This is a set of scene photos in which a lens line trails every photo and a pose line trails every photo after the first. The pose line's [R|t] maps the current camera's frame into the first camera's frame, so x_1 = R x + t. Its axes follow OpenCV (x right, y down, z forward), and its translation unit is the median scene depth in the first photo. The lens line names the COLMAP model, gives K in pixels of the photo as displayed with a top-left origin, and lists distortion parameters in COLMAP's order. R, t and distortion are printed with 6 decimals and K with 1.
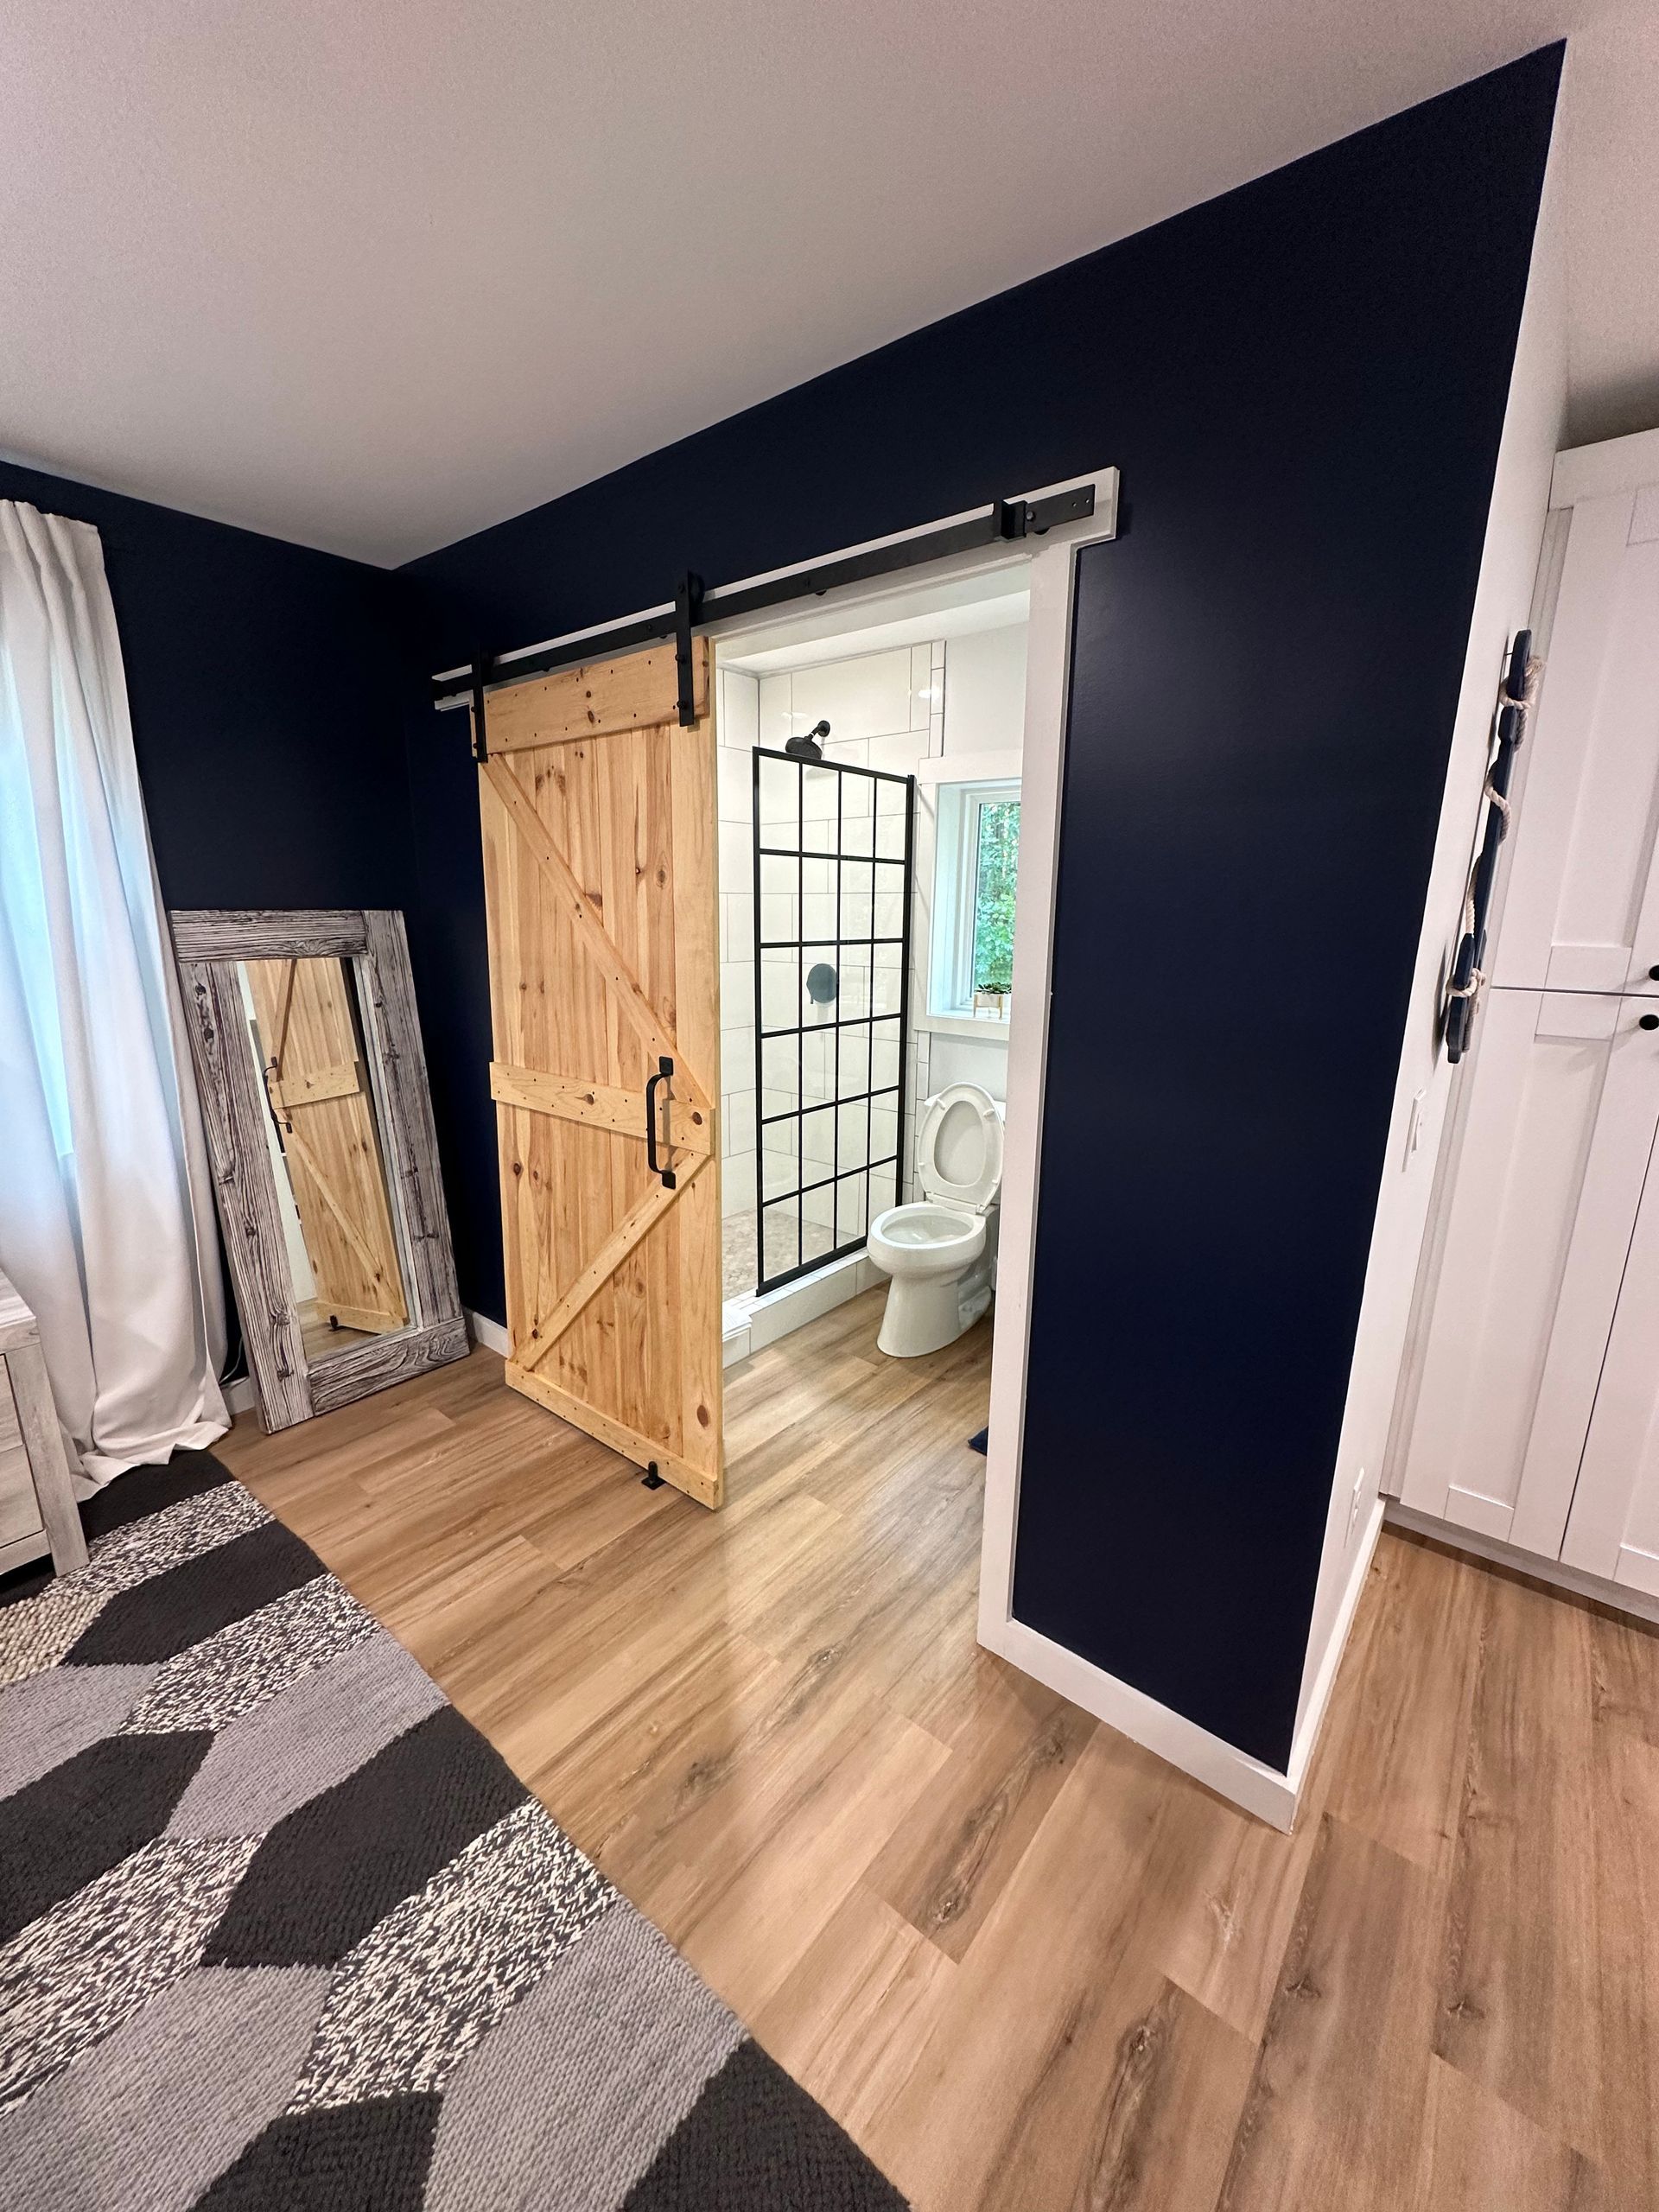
lens RADIAL K [[877.8, 0, 829.5], [0, 877.8, 1106.0], [0, 0, 1]] dist [-0.003097, -0.000708]
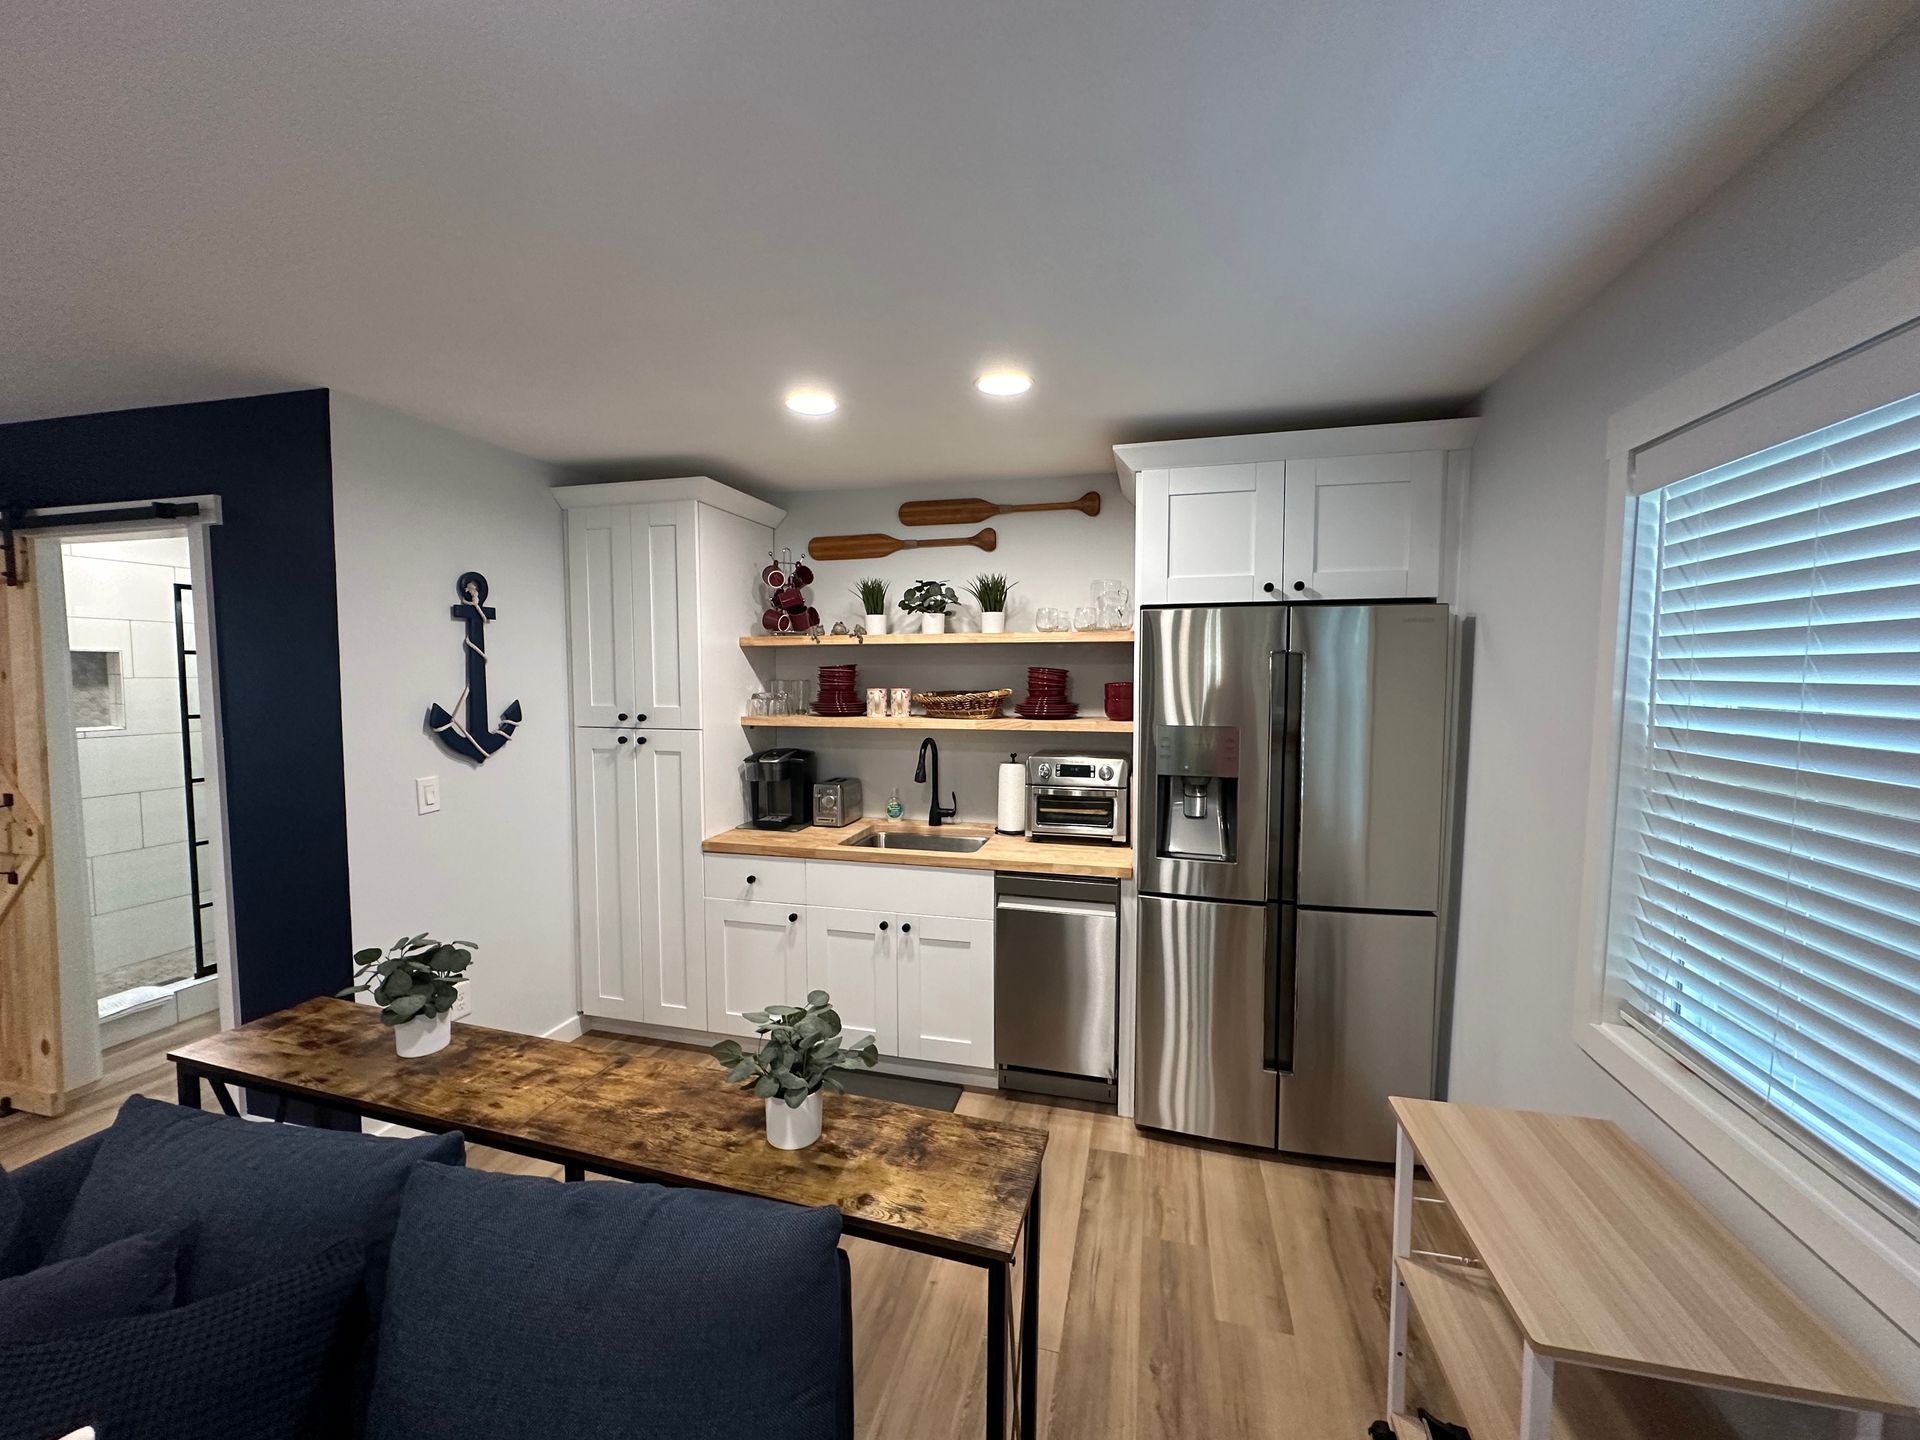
lens RADIAL K [[761.9, 0, 960.0], [0, 761.9, 720.0], [0, 0, 1]] dist [-0.003097, -0.000708]
pose [[0.906612, -0.032988, 0.420675, 0.731677], [0.100600, 0.985090, -0.139558, 0.161388], [-0.409799, 0.168845, 0.896413, -0.821455]]
